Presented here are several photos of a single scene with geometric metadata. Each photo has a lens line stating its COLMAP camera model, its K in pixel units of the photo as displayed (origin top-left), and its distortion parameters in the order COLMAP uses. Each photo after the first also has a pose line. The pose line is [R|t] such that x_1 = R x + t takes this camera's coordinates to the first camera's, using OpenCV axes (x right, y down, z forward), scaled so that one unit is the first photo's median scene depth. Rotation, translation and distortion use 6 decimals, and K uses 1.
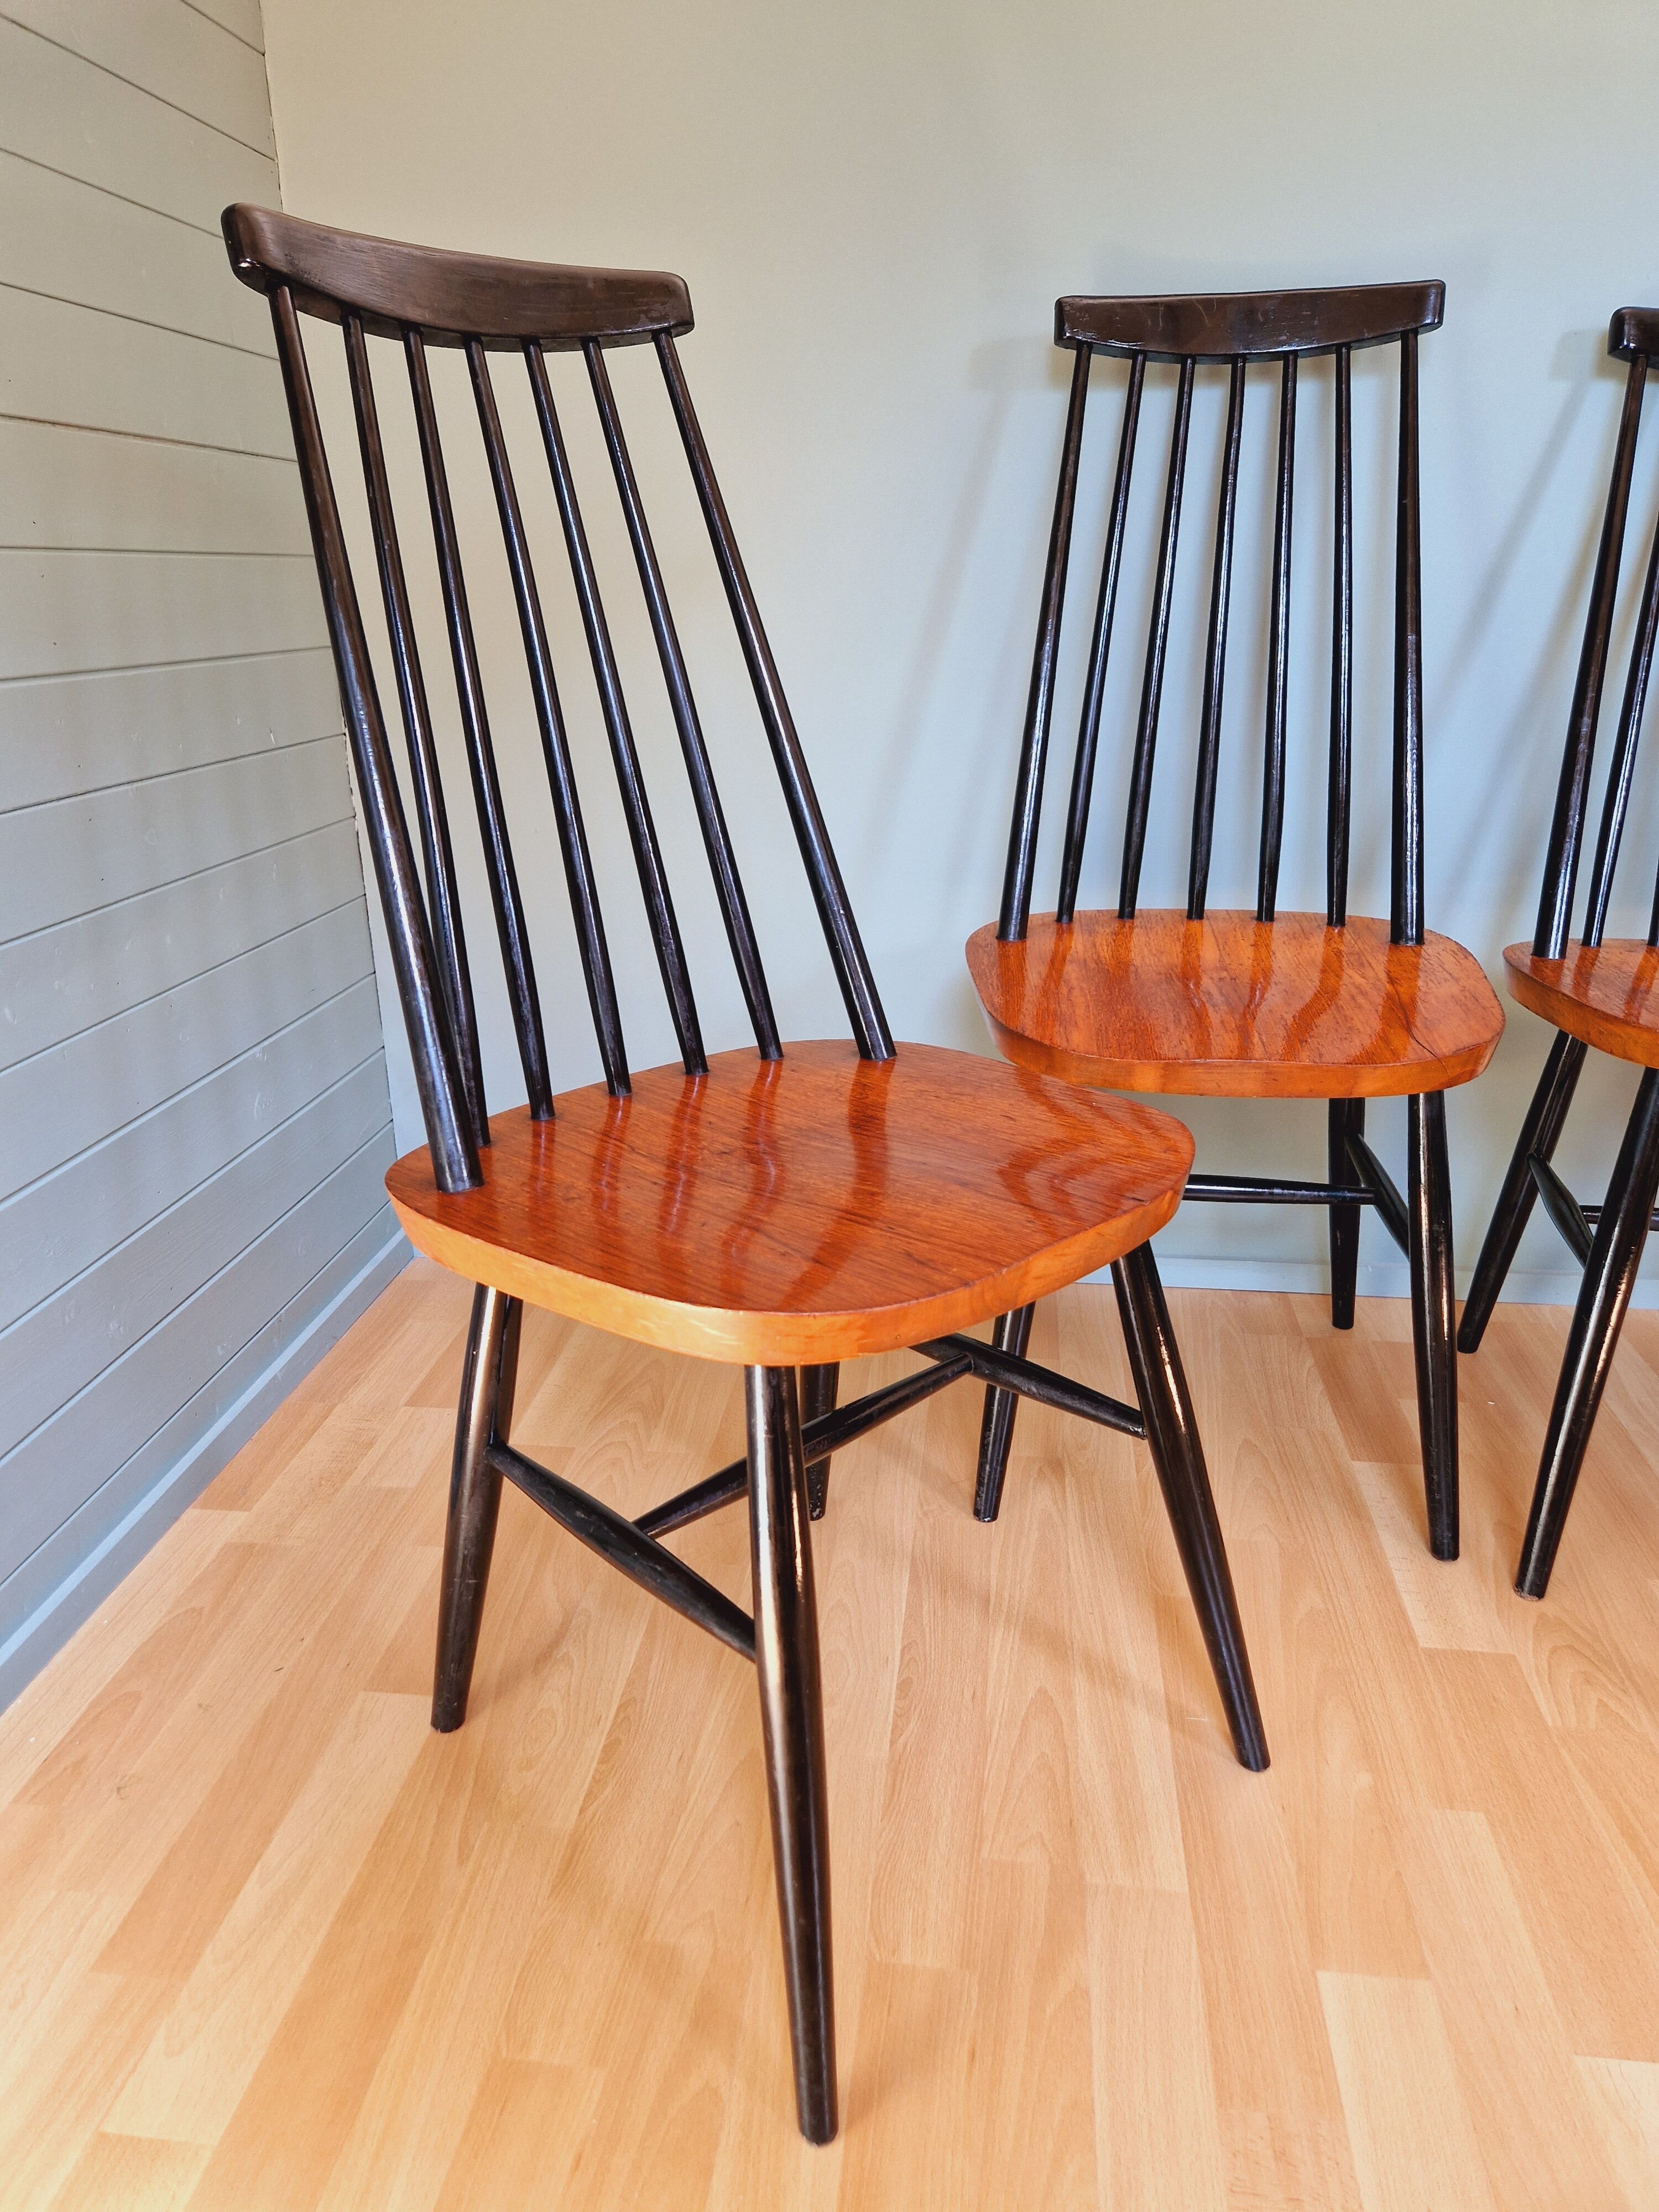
lens RADIAL K [[1479.4, 0, 829.5], [0, 1479.4, 1106.0], [0, 0, 1]] dist [0.075536, -0.061892]
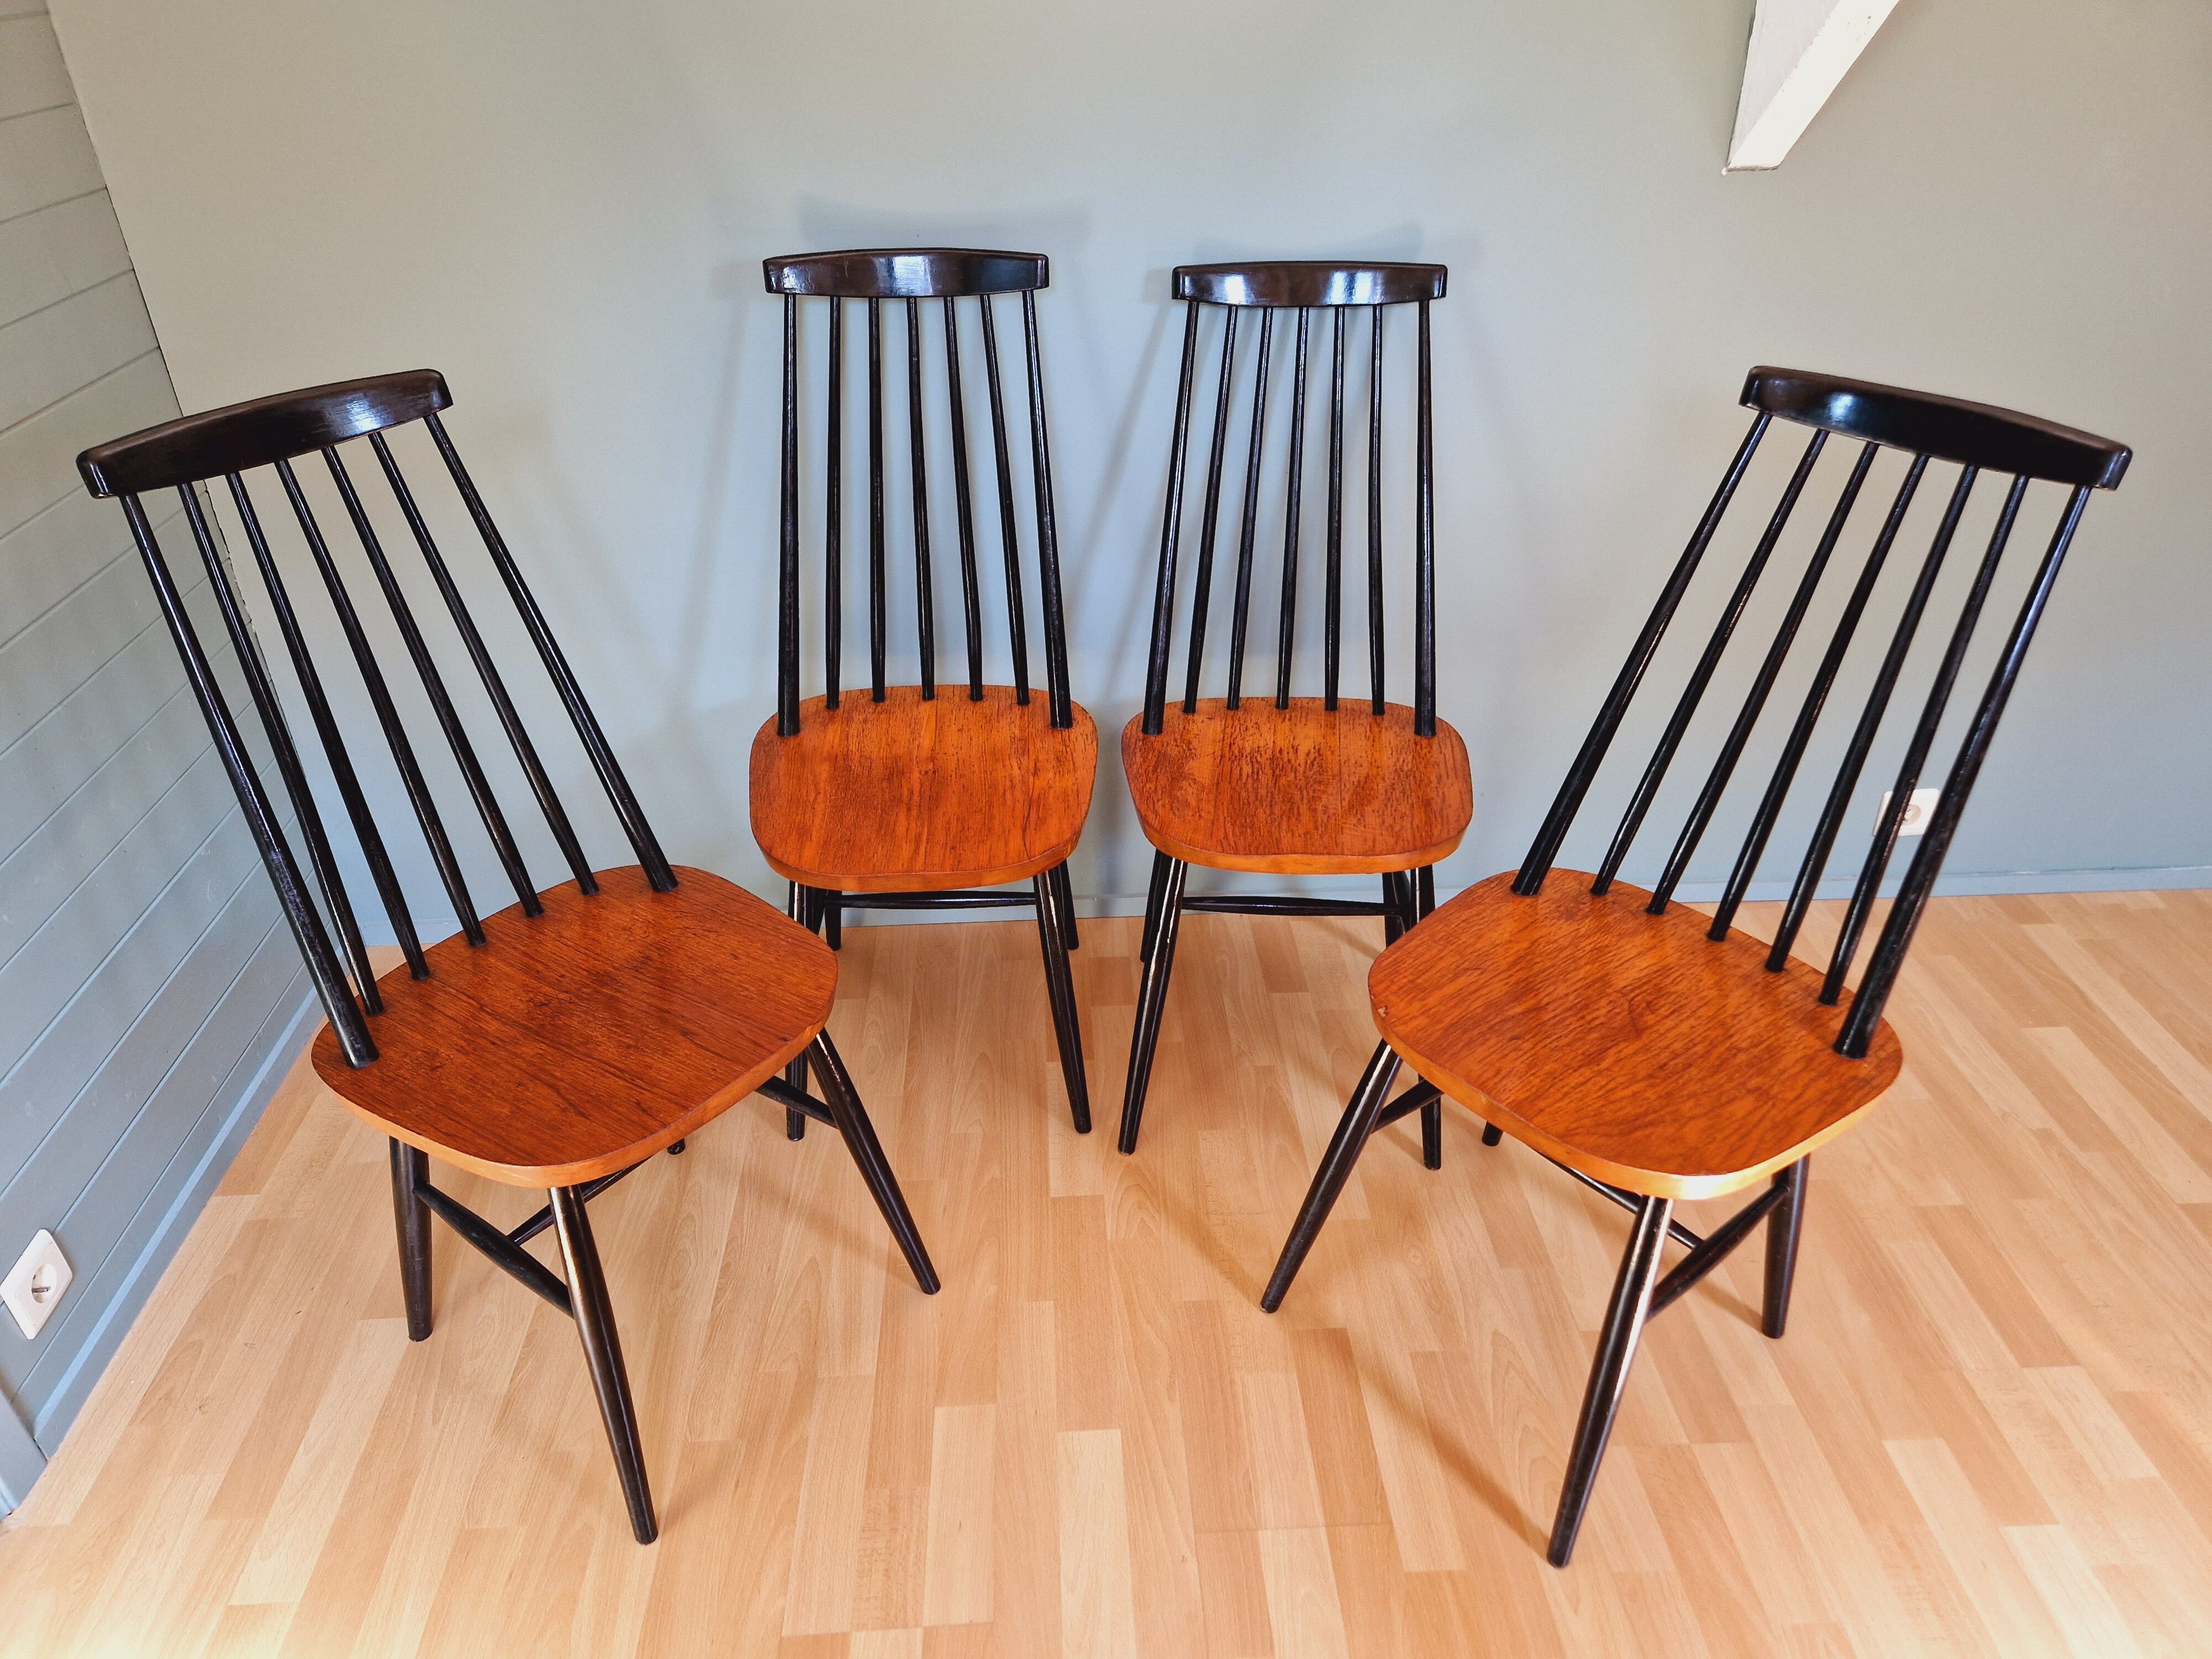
lens RADIAL K [[1479.4, 0, 1113.3], [0, 1479.4, 834.0], [0, 0, 1]] dist [0.075536, -0.061892]
pose [[0.983778, -0.087486, 0.156608, 0.265287], [0.050598, 0.972896, 0.225639, -0.429250], [-0.172104, -0.214055, 0.961541, -0.539562]]
